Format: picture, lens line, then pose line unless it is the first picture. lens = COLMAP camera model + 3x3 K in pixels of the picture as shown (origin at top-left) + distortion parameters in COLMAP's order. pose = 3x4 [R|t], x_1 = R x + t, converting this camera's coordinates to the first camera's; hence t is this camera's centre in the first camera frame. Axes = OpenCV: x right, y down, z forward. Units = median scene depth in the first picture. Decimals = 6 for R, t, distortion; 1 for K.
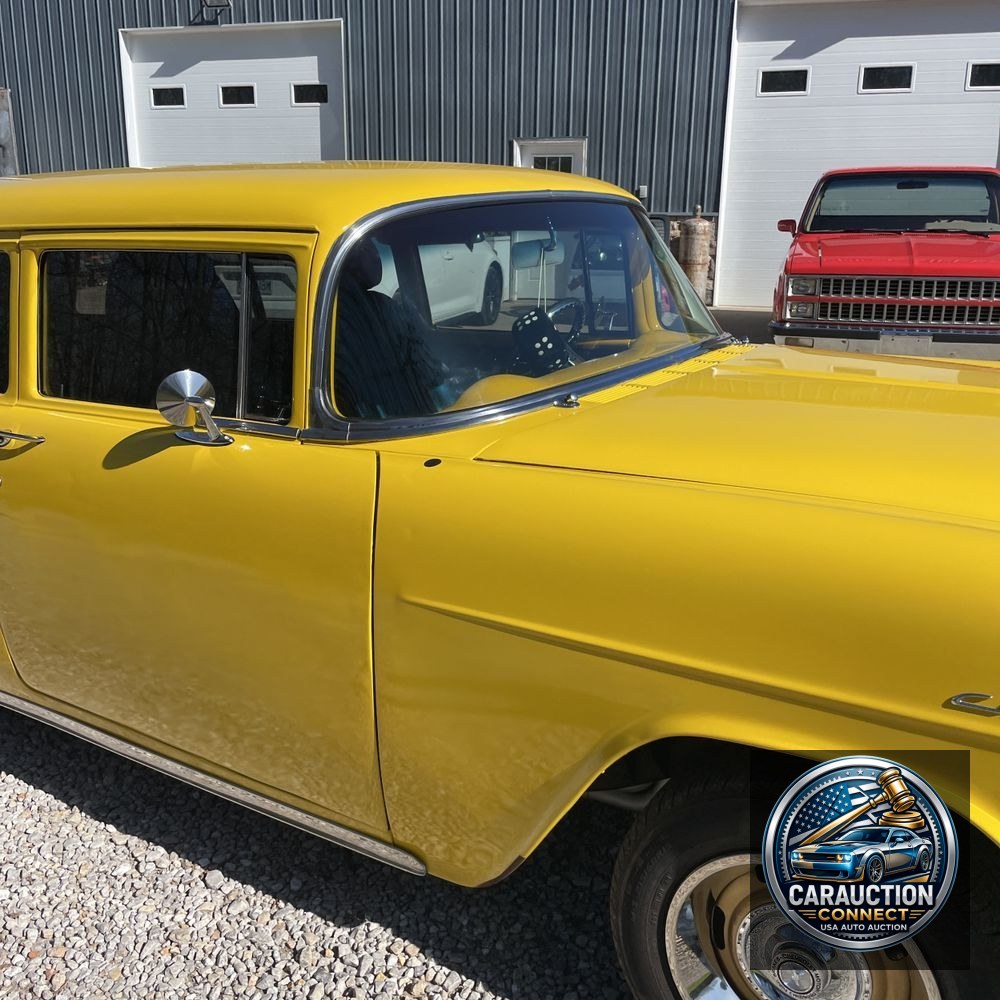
lens RADIAL K [[990.3, 0, 501.5], [0, 990.3, 513.0], [0, 0, 1]] dist [0.105071, -0.161323]
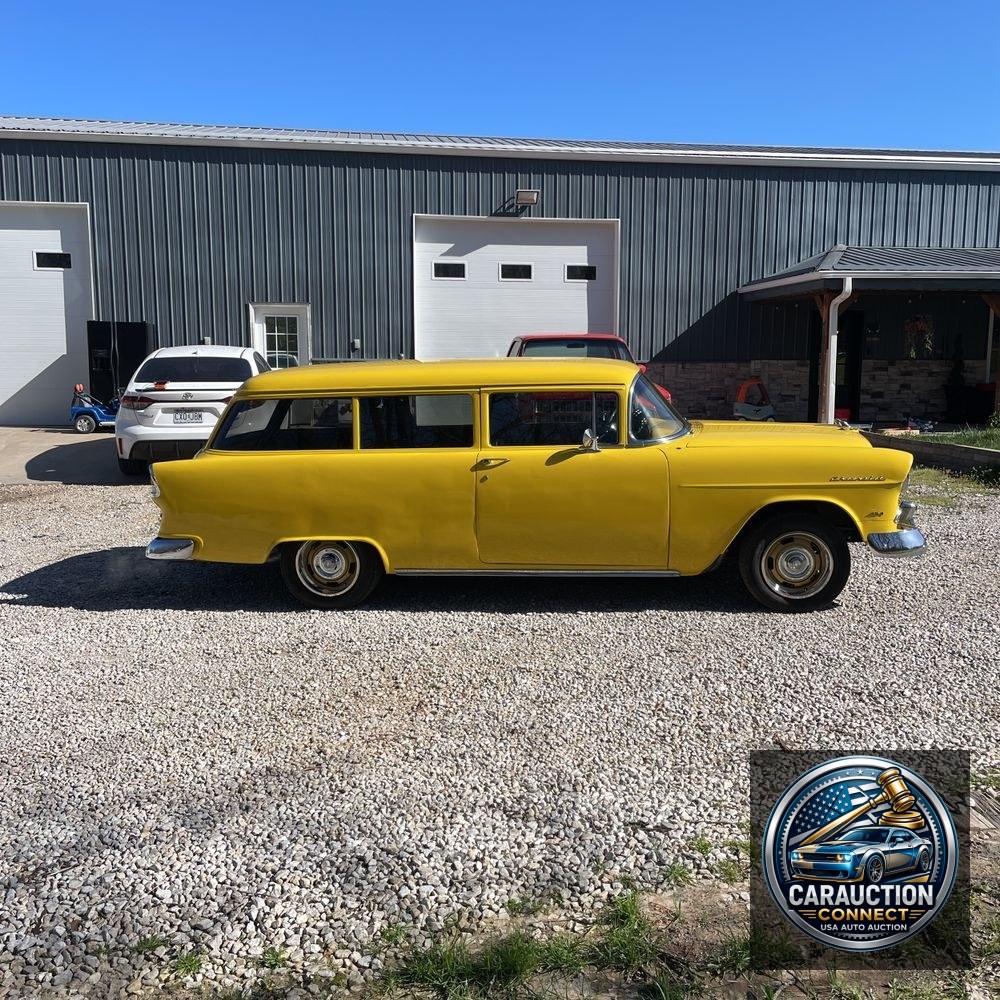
lens RADIAL K [[977.1, 0, 506.1], [0, 977.1, 495.6], [0, 0, 1]] dist [0.046035, -0.011835]
pose [[0.898230, -0.067924, 0.434245, -0.638579], [0.128880, 0.985261, -0.112474, 0.126954], [-0.420206, 0.156993, 0.893745, -0.538654]]
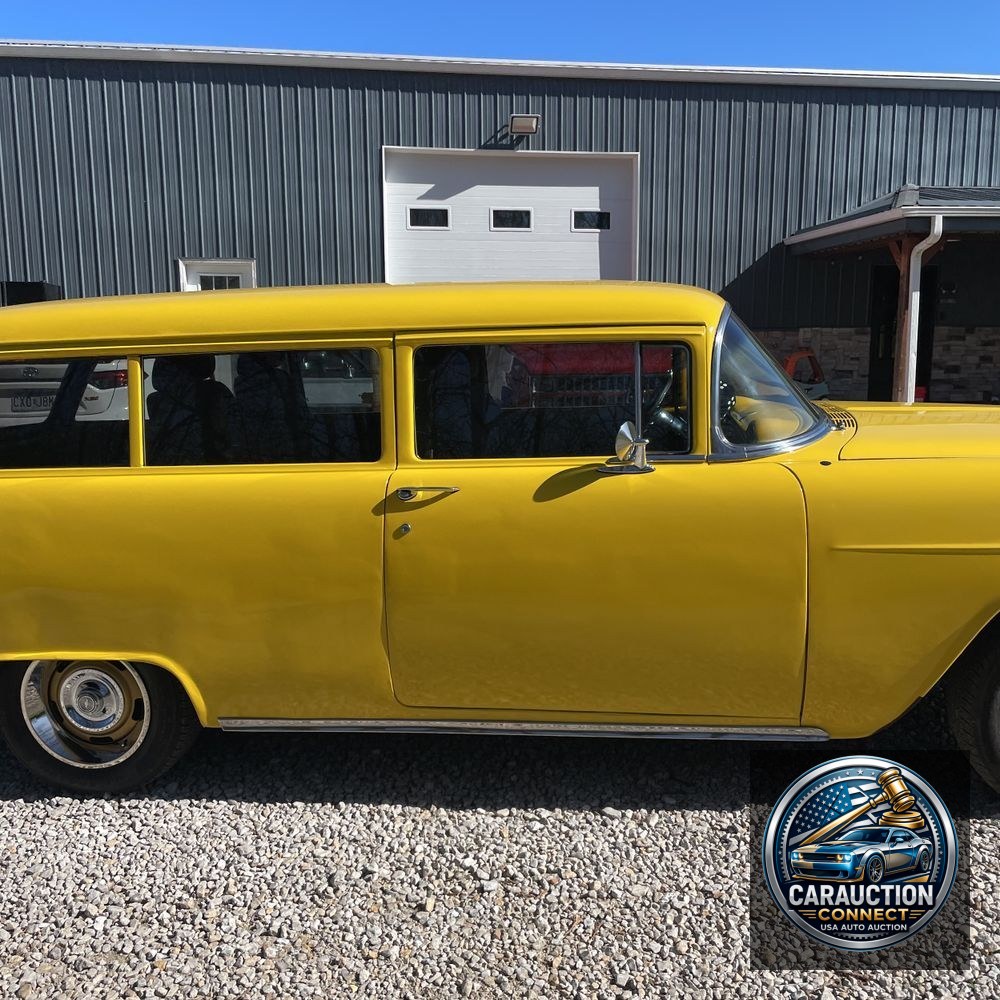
lens RADIAL K [[993.0, 0, 508.8], [0, 993.0, 502.8], [0, 0, 1]] dist [0.078822, -0.103152]
pose [[0.899198, -0.082649, 0.429665, -0.367266], [0.133883, 0.986869, -0.090357, 0.026478], [-0.416556, 0.138773, 0.898456, -0.063827]]
